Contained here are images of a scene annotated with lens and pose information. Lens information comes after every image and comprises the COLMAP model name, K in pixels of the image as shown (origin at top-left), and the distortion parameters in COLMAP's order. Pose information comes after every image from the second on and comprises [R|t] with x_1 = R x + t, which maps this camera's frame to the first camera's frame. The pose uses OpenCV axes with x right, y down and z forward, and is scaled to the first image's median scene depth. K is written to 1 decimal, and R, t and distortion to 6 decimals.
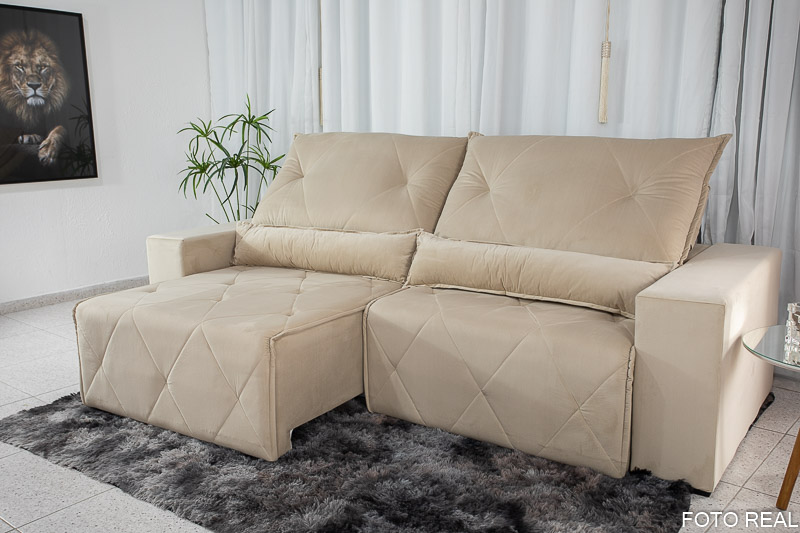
lens RADIAL K [[752.2, 0, 400.3], [0, 752.2, 268.5], [0, 0, 1]] dist [0.031402, 0.000000]
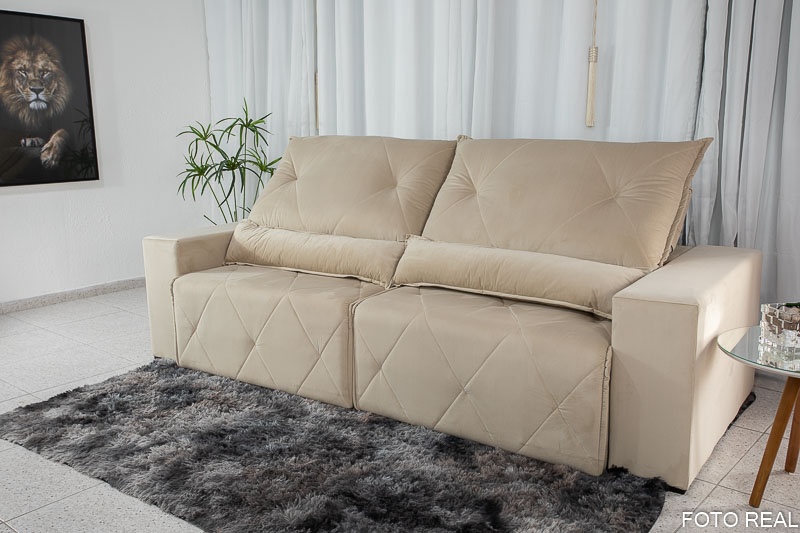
lens RADIAL K [[740.0, 0, 399.8], [0, 740.0, 269.0], [0, 0, 1]] dist [0.028438, 0.000000]
pose [[0.999954, 0.002266, -0.009340, 0.025314], [-0.002274, 0.999997, -0.000835, 0.000464], [0.009338, 0.000856, 0.999956, -0.002317]]
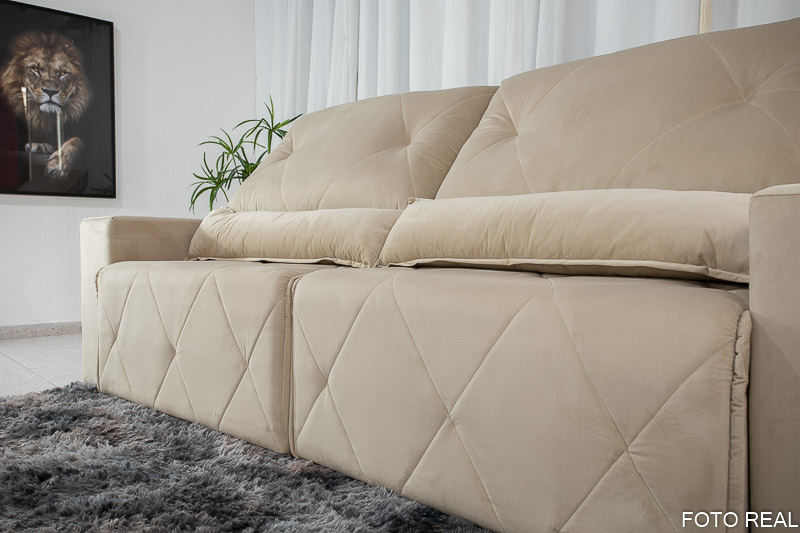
lens RADIAL K [[702.3, 0, 396.1], [0, 702.3, 265.1], [0, 0, 1]] dist [0.008939, 0.033491]
pose [[0.982321, 0.022808, -0.185809, 0.135047], [-0.052728, 0.986075, -0.157718, 0.115471], [0.179625, 0.164727, 0.969845, 0.410479]]
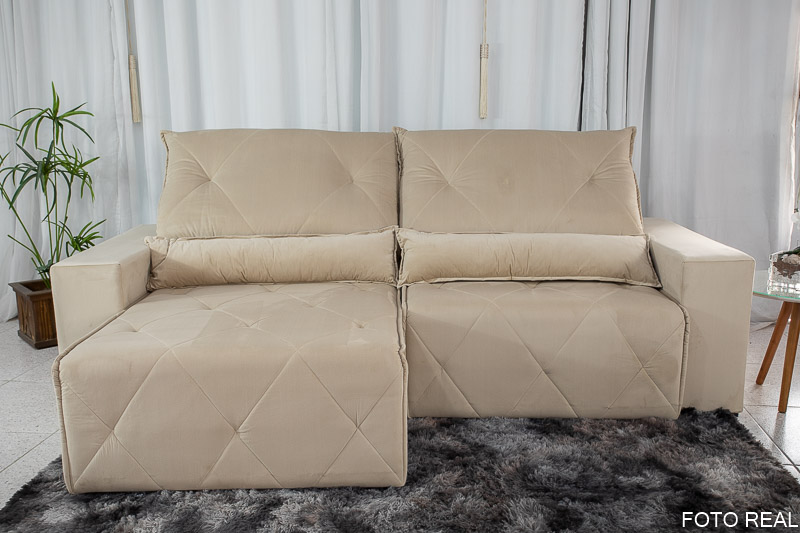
lens RADIAL K [[752.2, 0, 402.9], [0, 752.2, 266.6], [0, 0, 1]] dist [0.031402, 0.000000]
pose [[0.835651, -0.107137, 0.538711, -0.512017], [0.107593, 0.993720, 0.030729, -0.029904], [-0.538620, 0.032283, 0.841930, 0.178734]]
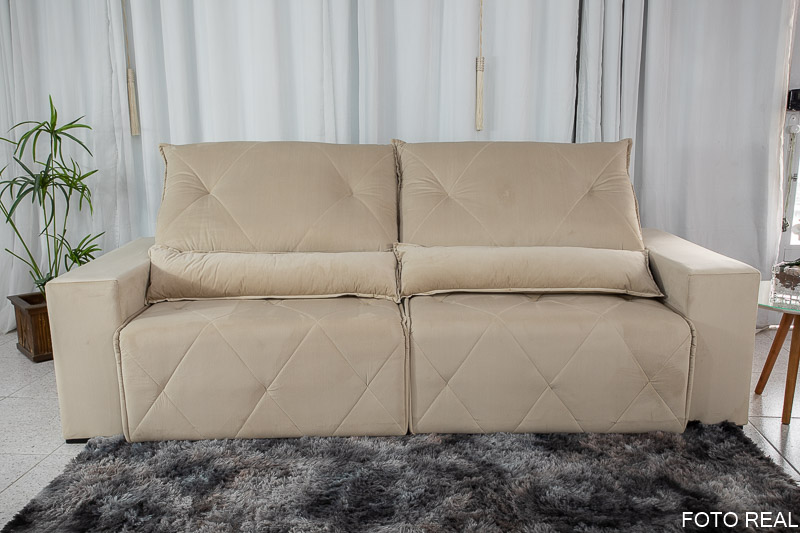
lens RADIAL K [[702.3, 0, 402.1], [0, 702.3, 266.8], [0, 0, 1]] dist [0.008939, 0.033491]
pose [[0.824339, -0.110740, 0.555159, -0.488858], [0.112889, 0.993140, 0.030480, -0.044551], [-0.554726, 0.037546, 0.831186, 0.250337]]
